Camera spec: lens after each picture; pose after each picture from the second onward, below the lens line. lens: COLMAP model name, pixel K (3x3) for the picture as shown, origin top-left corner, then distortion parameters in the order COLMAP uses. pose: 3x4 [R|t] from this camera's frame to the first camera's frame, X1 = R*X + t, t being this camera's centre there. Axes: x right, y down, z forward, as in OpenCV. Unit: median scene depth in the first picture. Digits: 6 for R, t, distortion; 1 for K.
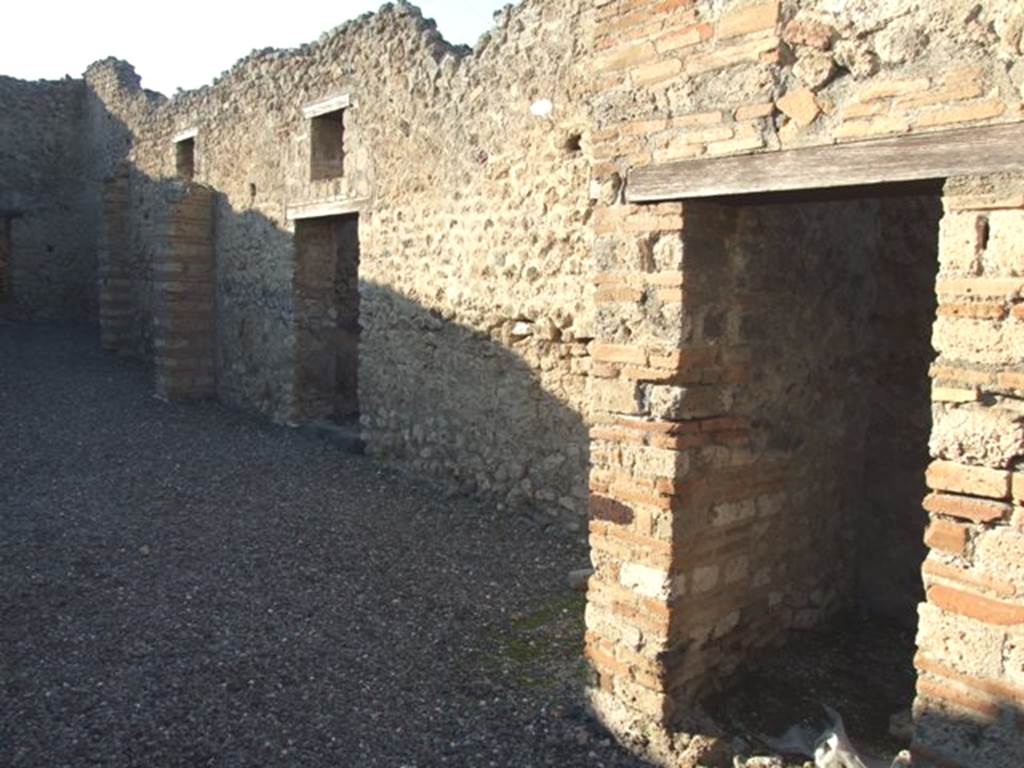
lens RADIAL K [[805.3, 0, 515.9], [0, 805.3, 376.1], [0, 0, 1]] dist [-0.076532, 0.066965]
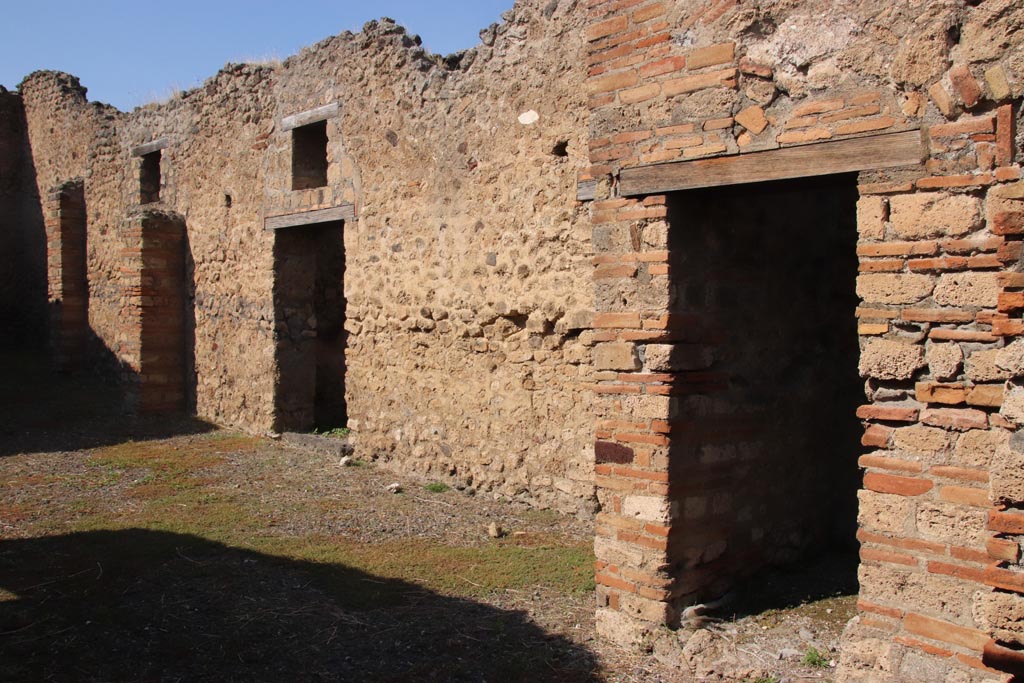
lens RADIAL K [[949.8, 0, 450.5], [0, 949.8, 344.6], [0, 0, 1]] dist [-0.121598, 0.217240]
pose [[0.999654, -0.020347, -0.016681, -0.055056], [0.018999, 0.996824, -0.077342, 0.061950], [0.018202, 0.076999, 0.996865, -0.232998]]
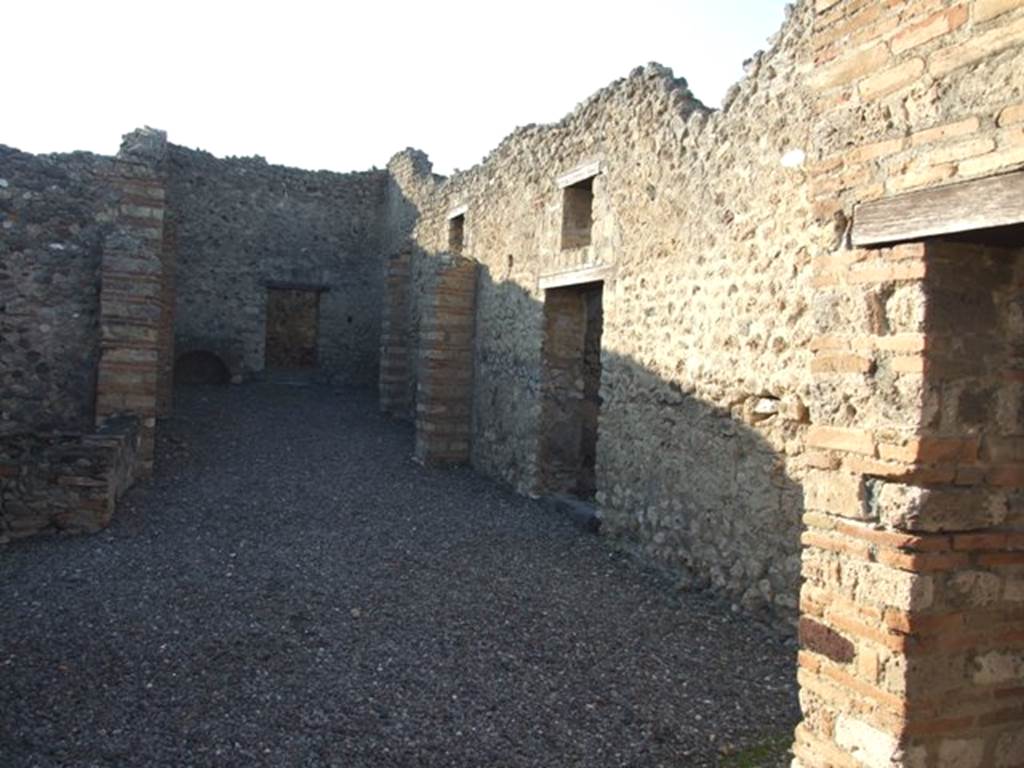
lens RADIAL K [[805.3, 0, 515.9], [0, 805.3, 376.1], [0, 0, 1]] dist [-0.076532, 0.066965]
pose [[0.939231, 0.024663, -0.342398, 0.048696], [-0.056505, 0.994919, -0.083333, -0.003254], [0.338603, 0.097616, 0.935852, 0.083883]]
